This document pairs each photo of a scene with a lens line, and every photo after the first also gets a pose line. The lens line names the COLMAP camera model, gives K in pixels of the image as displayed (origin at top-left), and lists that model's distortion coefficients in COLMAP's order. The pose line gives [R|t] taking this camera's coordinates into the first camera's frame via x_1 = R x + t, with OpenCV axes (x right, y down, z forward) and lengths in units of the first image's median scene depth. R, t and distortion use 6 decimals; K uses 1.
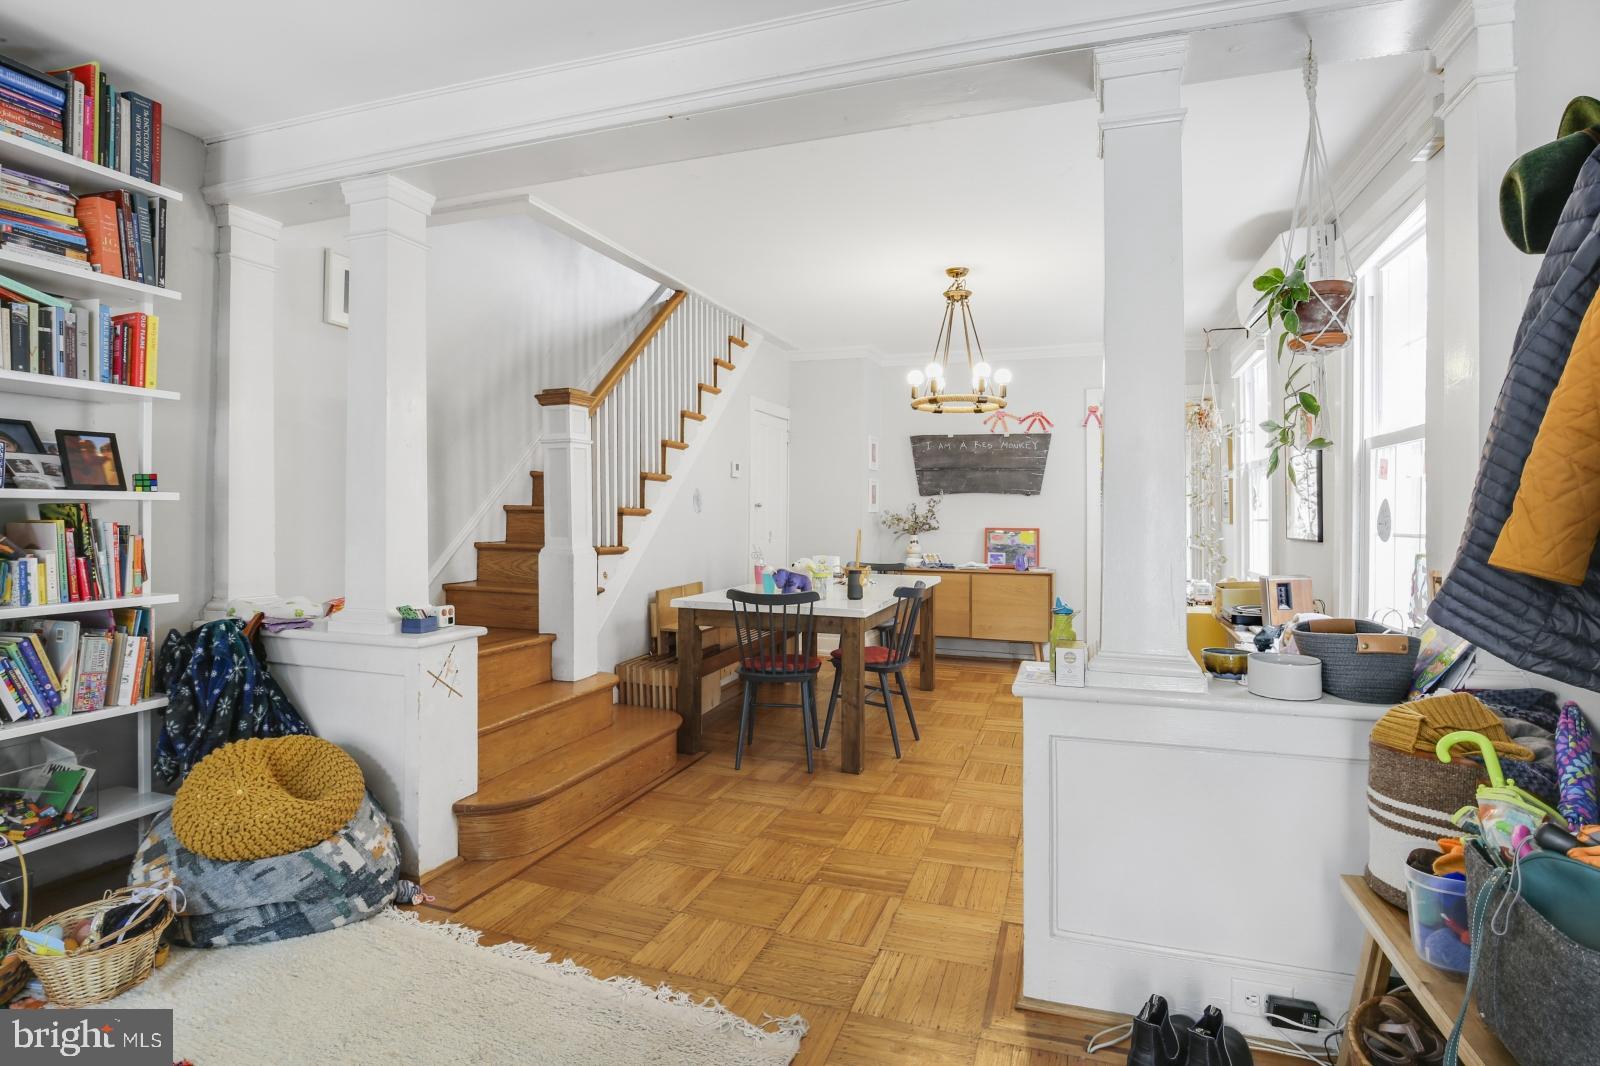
lens RADIAL K [[812.8, 0, 776.6], [0, 812.8, 508.1], [0, 0, 1]] dist [-0.023564, 0.003143]
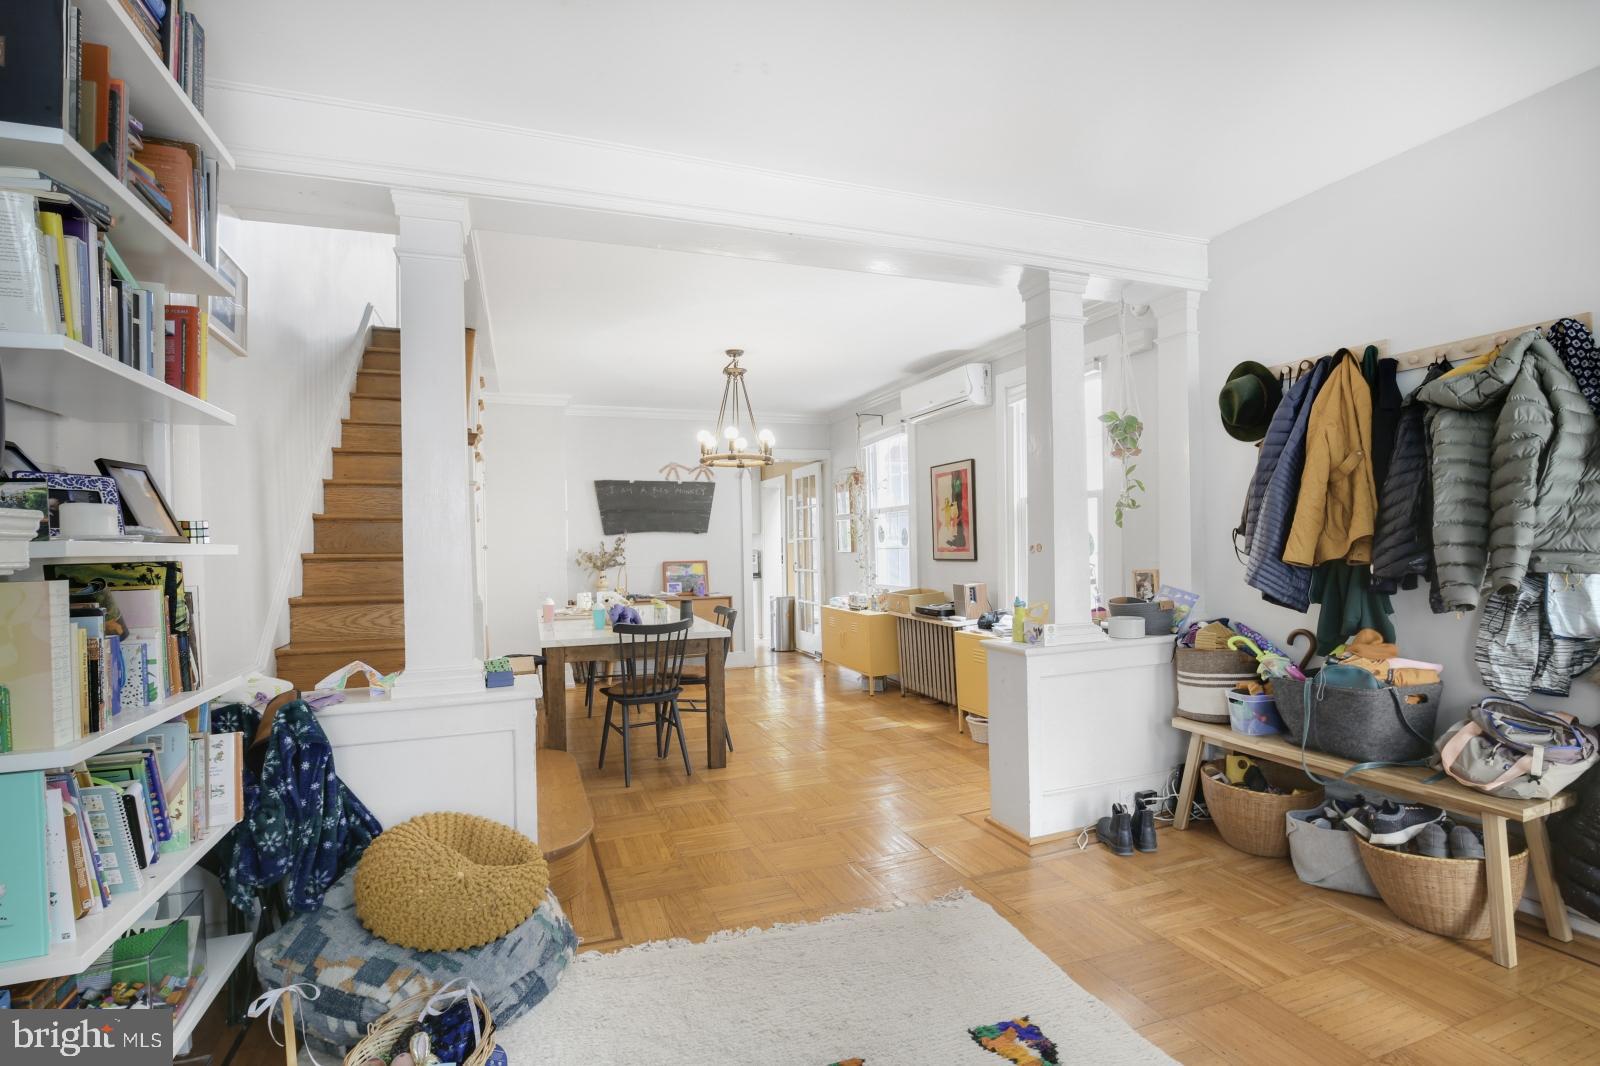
lens RADIAL K [[770.3, 0, 800.6], [0, 770.3, 539.7], [0, 0, 1]] dist [-0.031020, 0.000320]
pose [[0.762308, -0.018412, 0.646952, -0.342181], [0.022293, 0.999749, 0.002184, -0.006033], [-0.646830, 0.012758, 0.762528, 0.034876]]
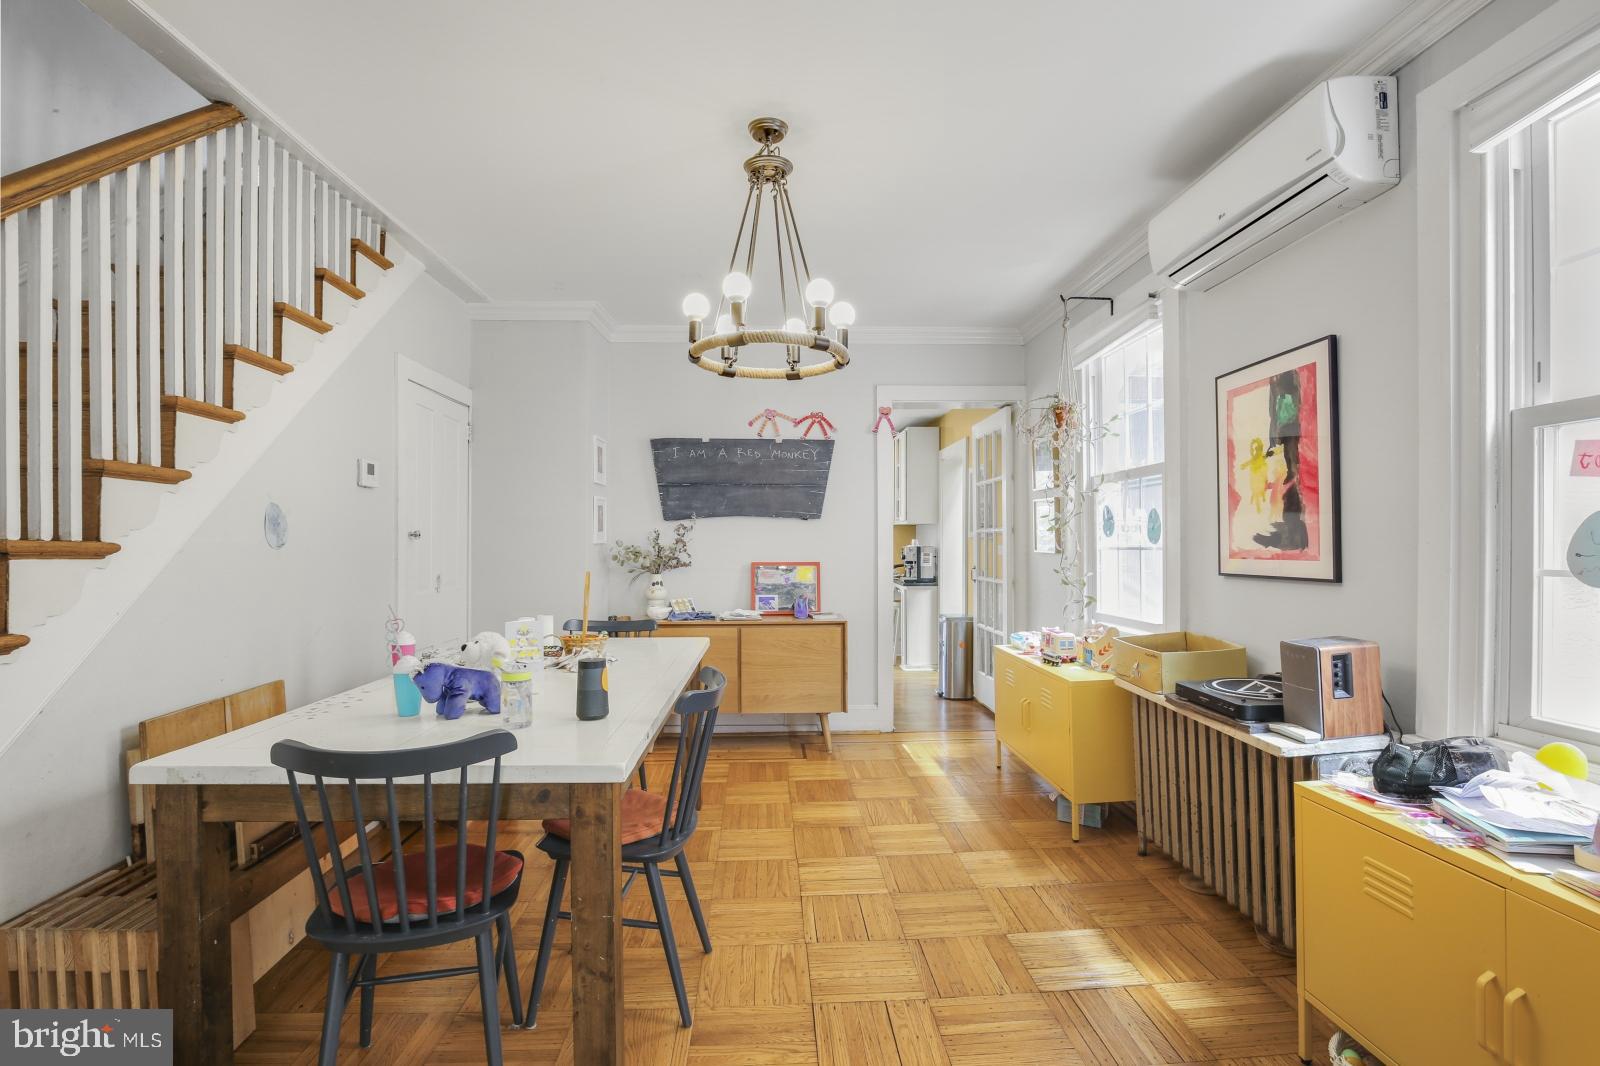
lens RADIAL K [[770.3, 0, 800.6], [0, 770.3, 539.7], [0, 0, 1]] dist [-0.031020, 0.000320]
pose [[0.921048, -0.007343, 0.389381, 0.021757], [0.006928, 0.999973, 0.002470, 0.001596], [-0.389388, 0.000422, 0.921074, 0.358538]]
